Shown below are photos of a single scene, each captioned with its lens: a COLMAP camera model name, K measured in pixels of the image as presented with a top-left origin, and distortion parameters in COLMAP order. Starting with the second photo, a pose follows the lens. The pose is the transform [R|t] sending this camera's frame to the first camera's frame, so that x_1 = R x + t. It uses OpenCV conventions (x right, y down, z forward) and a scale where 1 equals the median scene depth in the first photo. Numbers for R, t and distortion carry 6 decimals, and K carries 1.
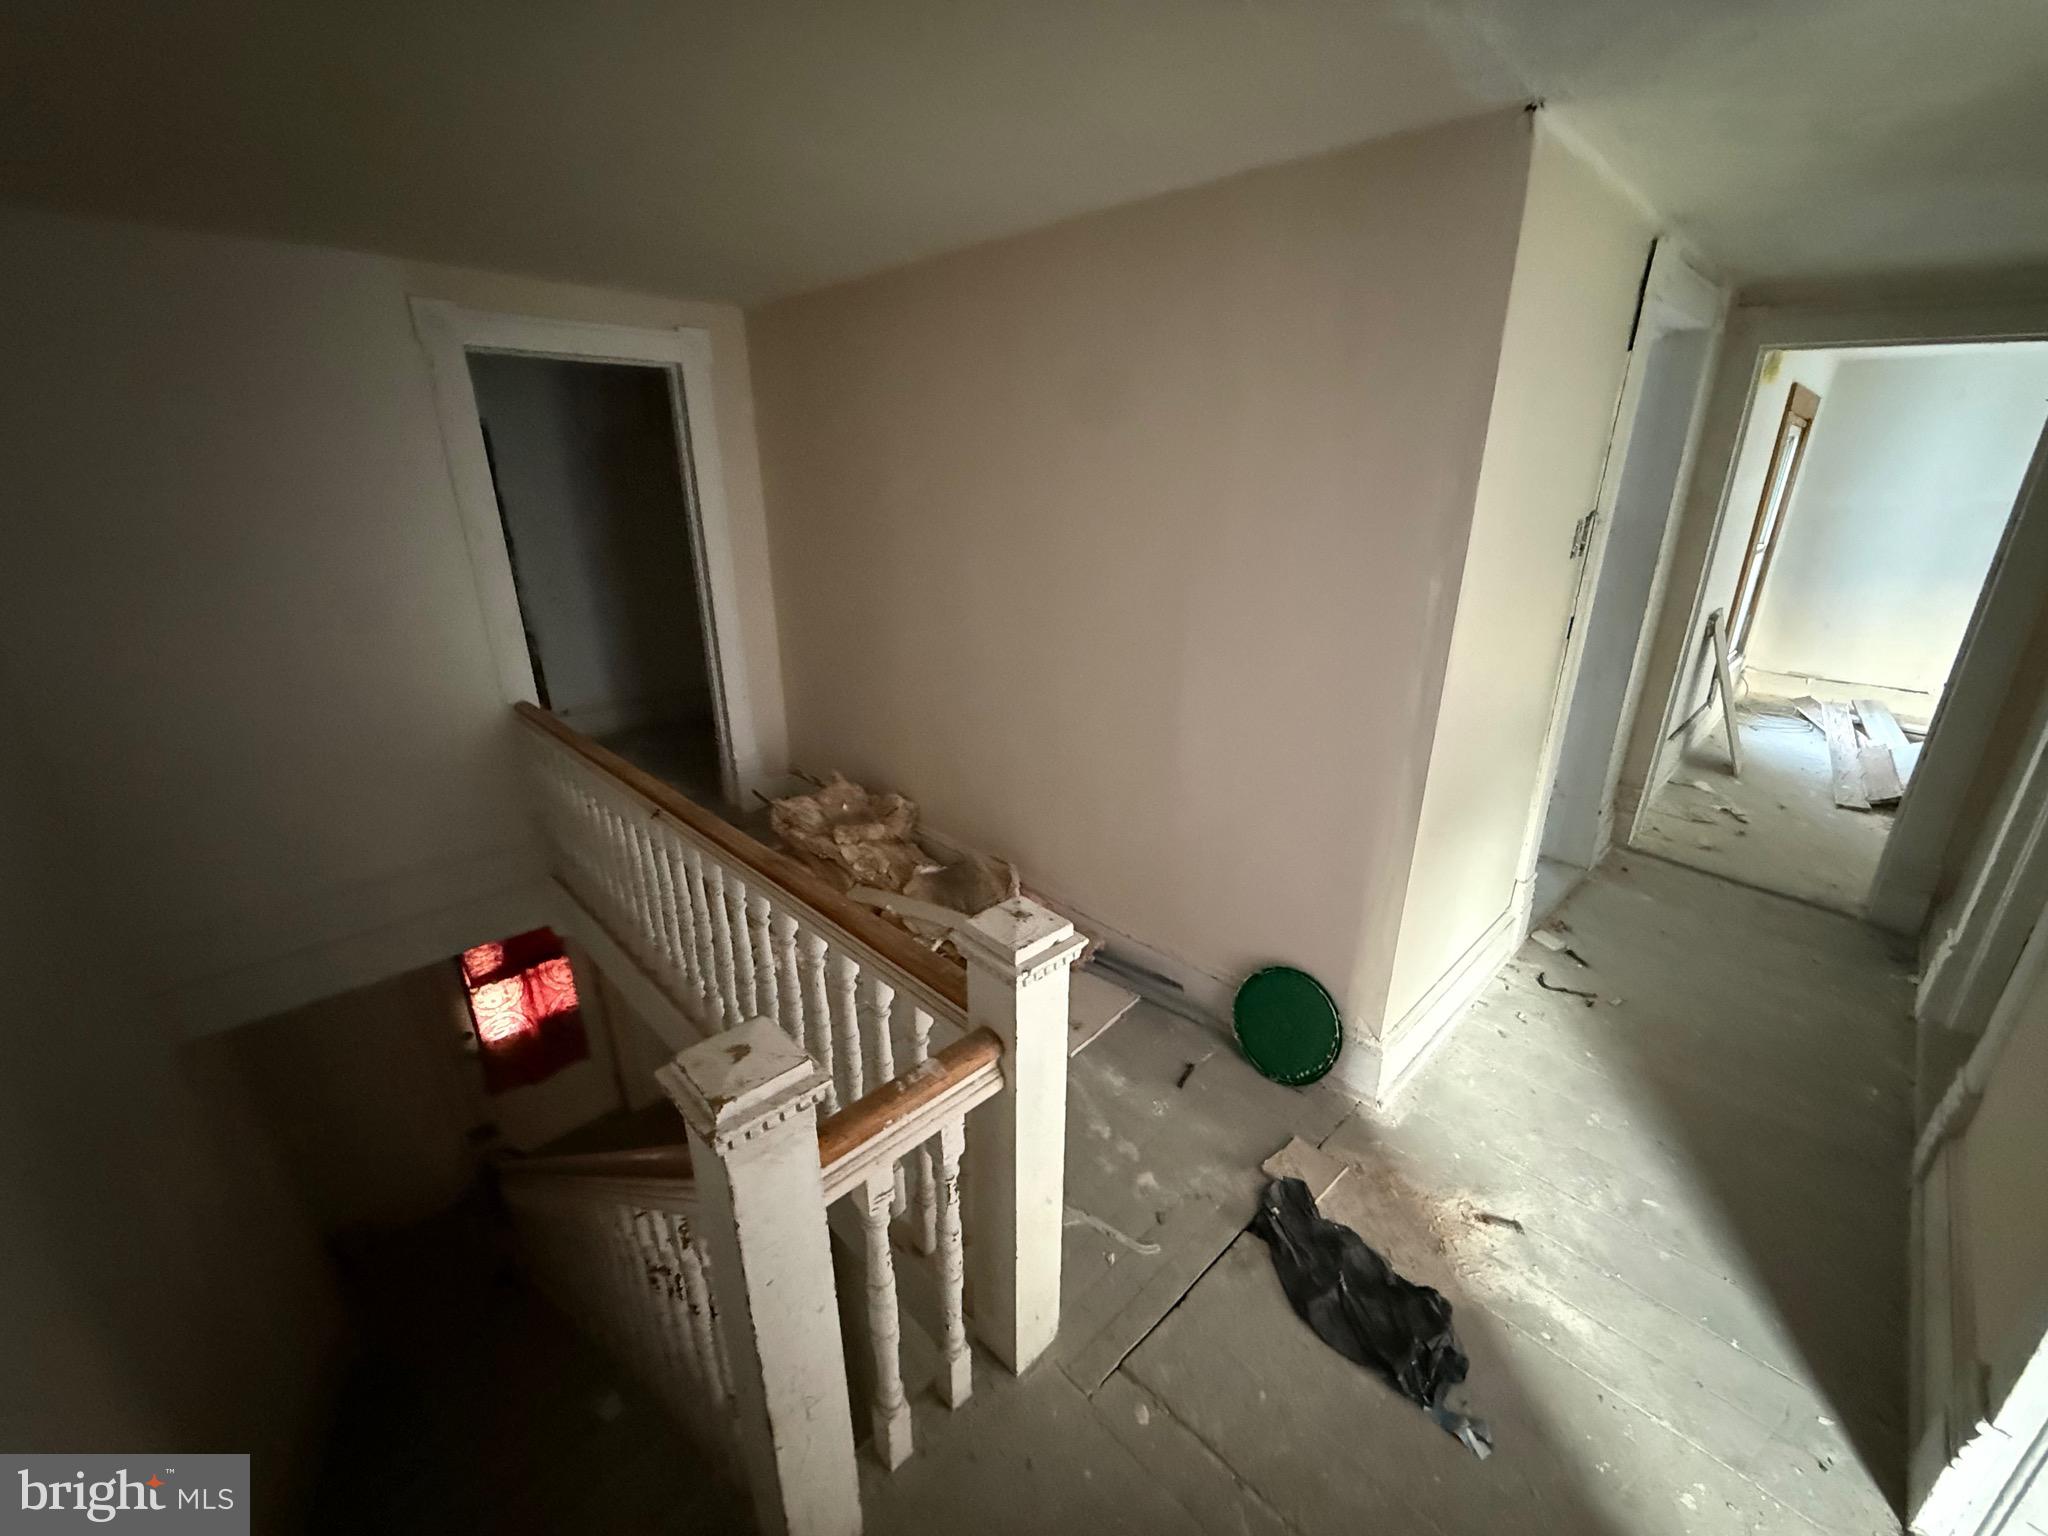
lens RADIAL K [[818.3, 0, 1014.6], [0, 818.3, 769.0], [0, 0, 1]] dist [-0.002537, 0.000563]
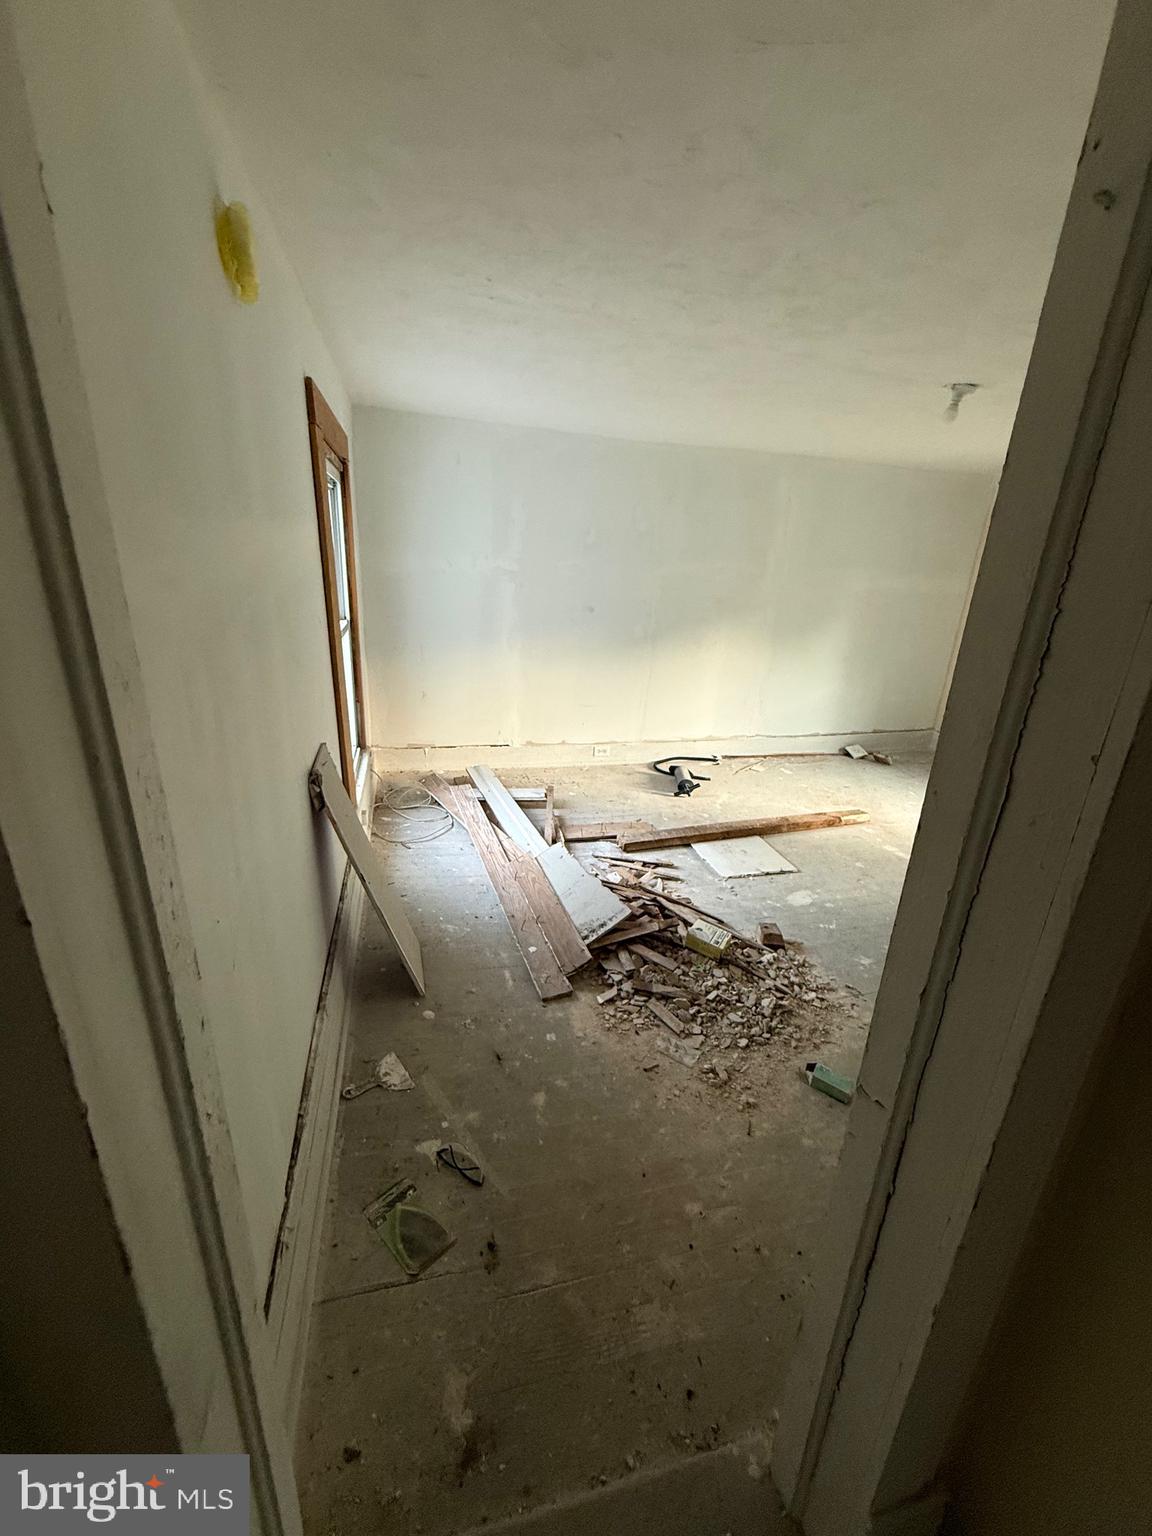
lens RADIAL K [[613.7, 0, 579.3], [0, 613.7, 766.6], [0, 0, 1]] dist [-0.002537, 0.000563]
pose [[0.477260, -0.257923, 0.840058, 0.798429], [0.251822, 0.956007, 0.150456, -0.282110], [-0.841908, 0.139738, 0.521215, 0.848378]]
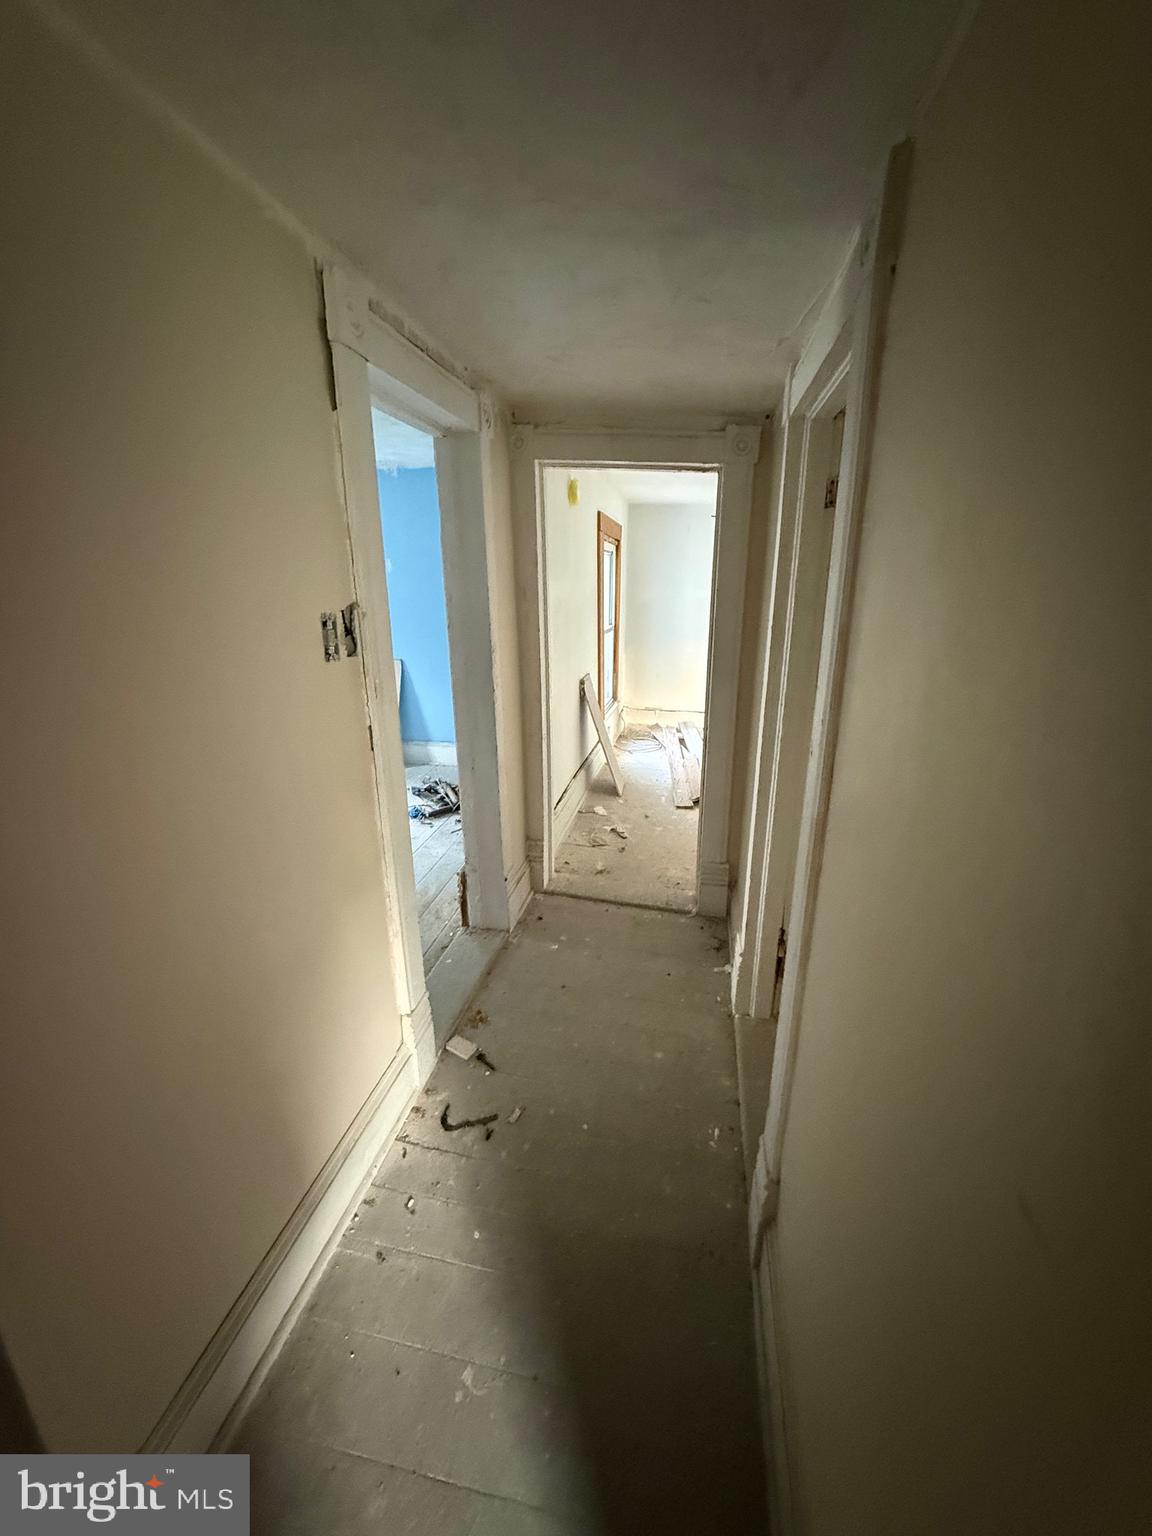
lens RADIAL K [[613.7, 0, 577.4], [0, 613.7, 767.9], [0, 0, 1]] dist [-0.002537, 0.000563]
pose [[0.814594, -0.166117, 0.555735, 0.373529], [0.194558, 0.980858, 0.008010, -0.079781], [-0.546428, 0.101598, 0.831321, 0.265389]]
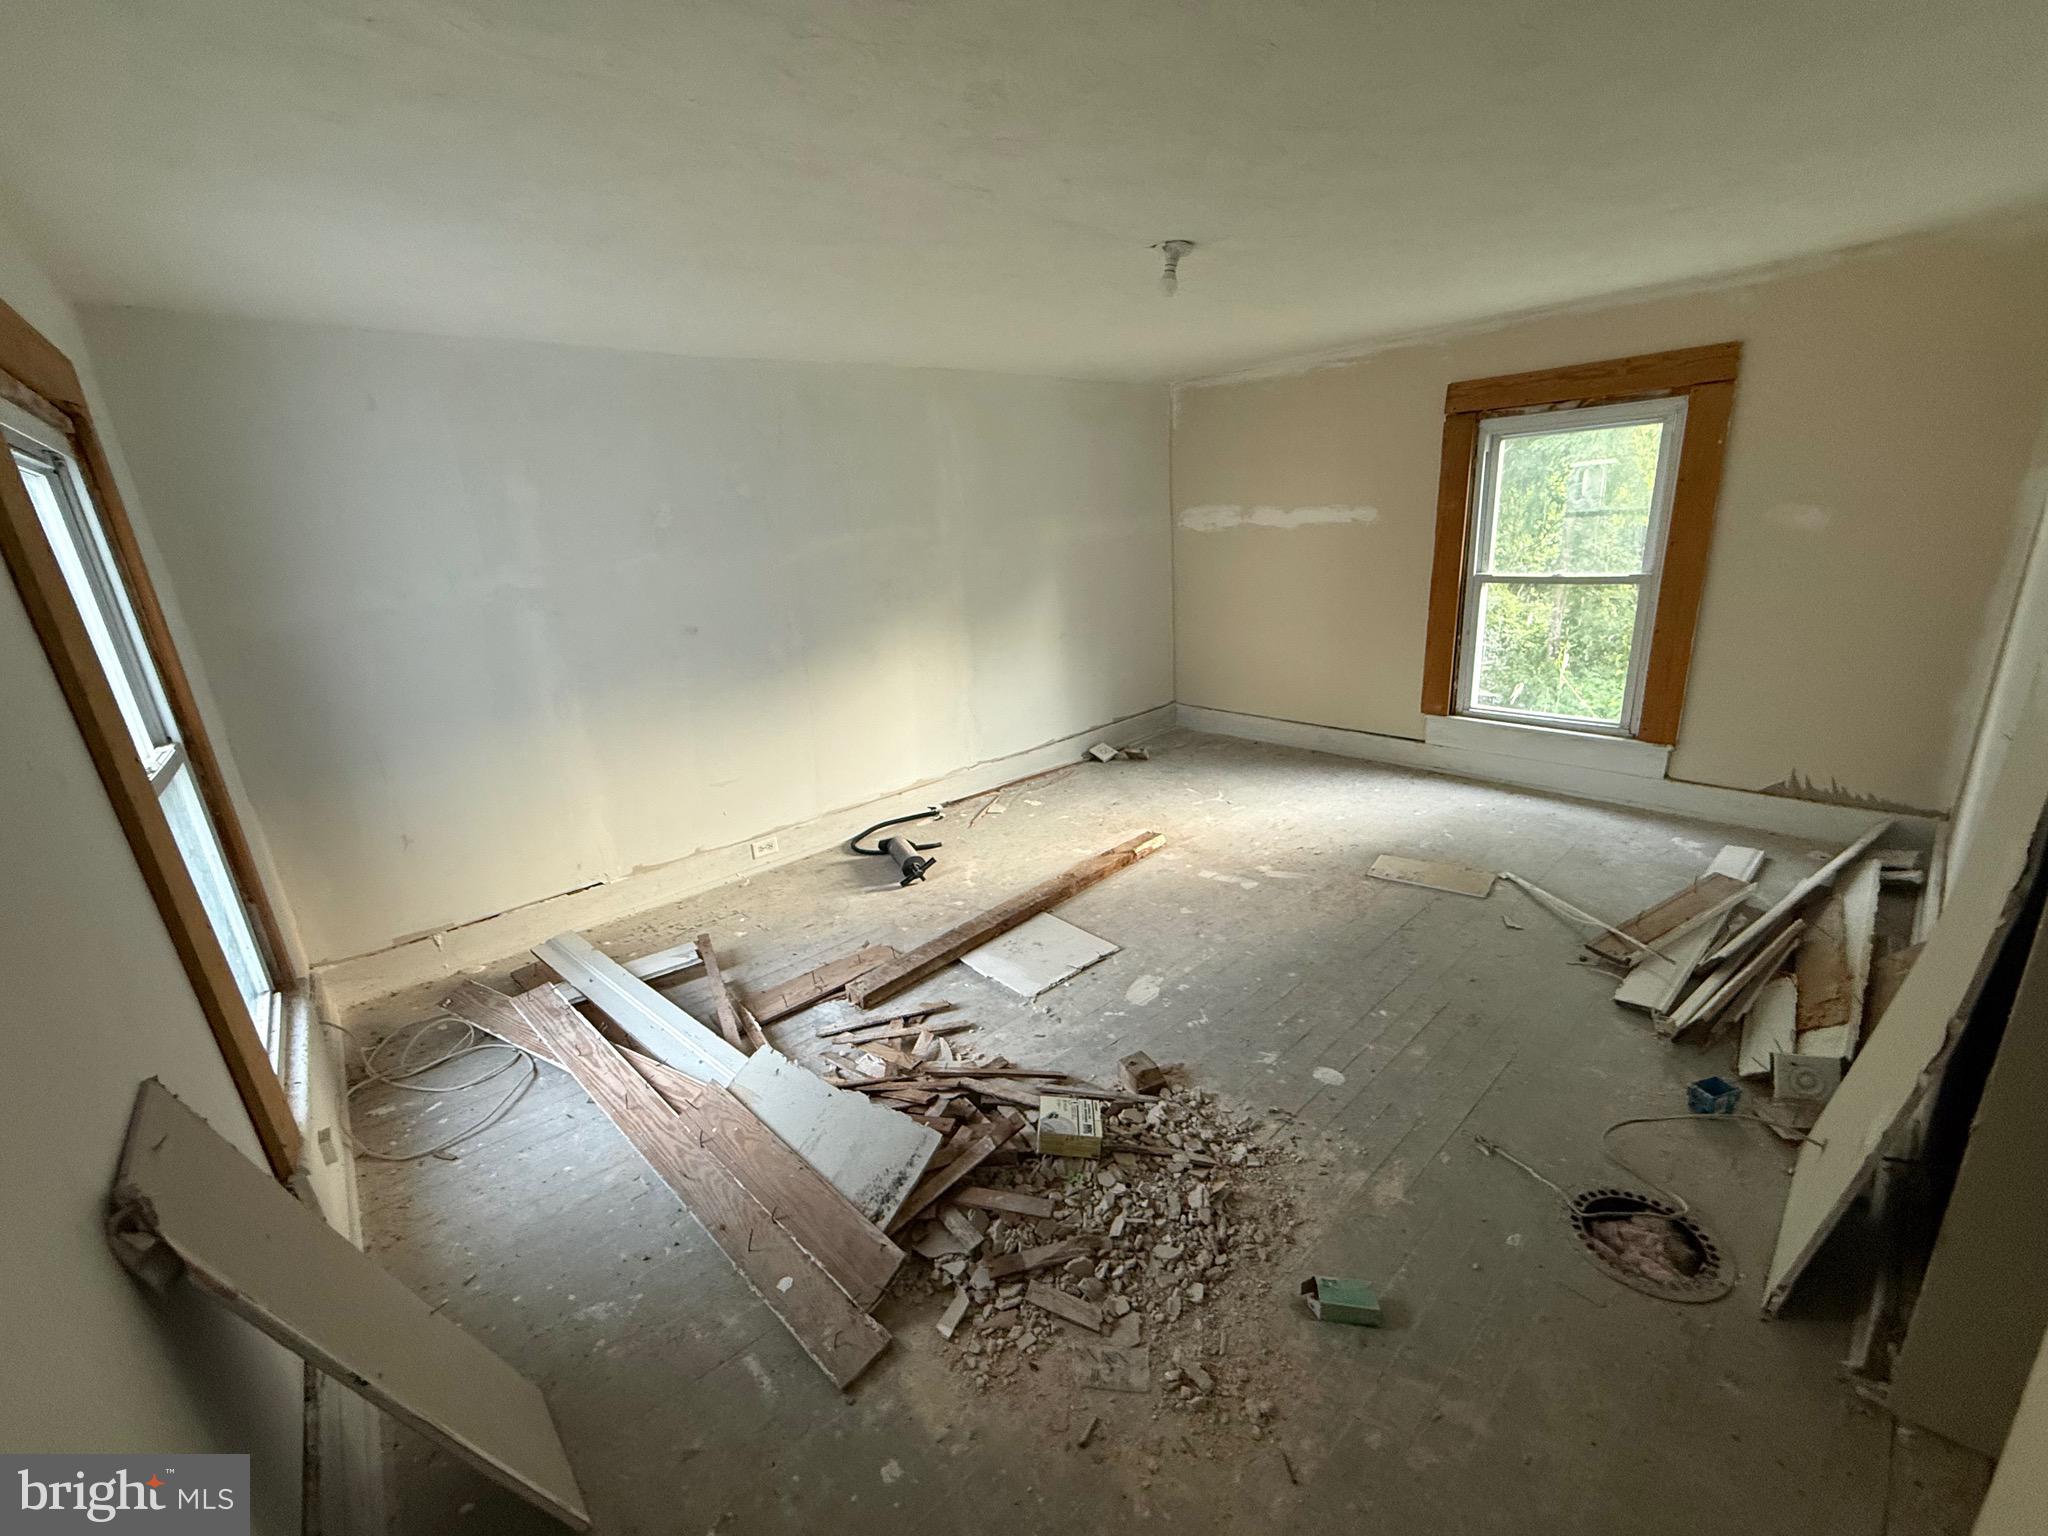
lens RADIAL K [[818.3, 0, 1019.3], [0, 818.3, 766.3], [0, 0, 1]] dist [-0.002537, 0.000563]
pose [[0.048770, -0.281544, 0.958308, 0.945817], [0.413778, 0.878942, 0.237169, -0.321030], [-0.909070, 0.384960, 0.159363, 0.974106]]
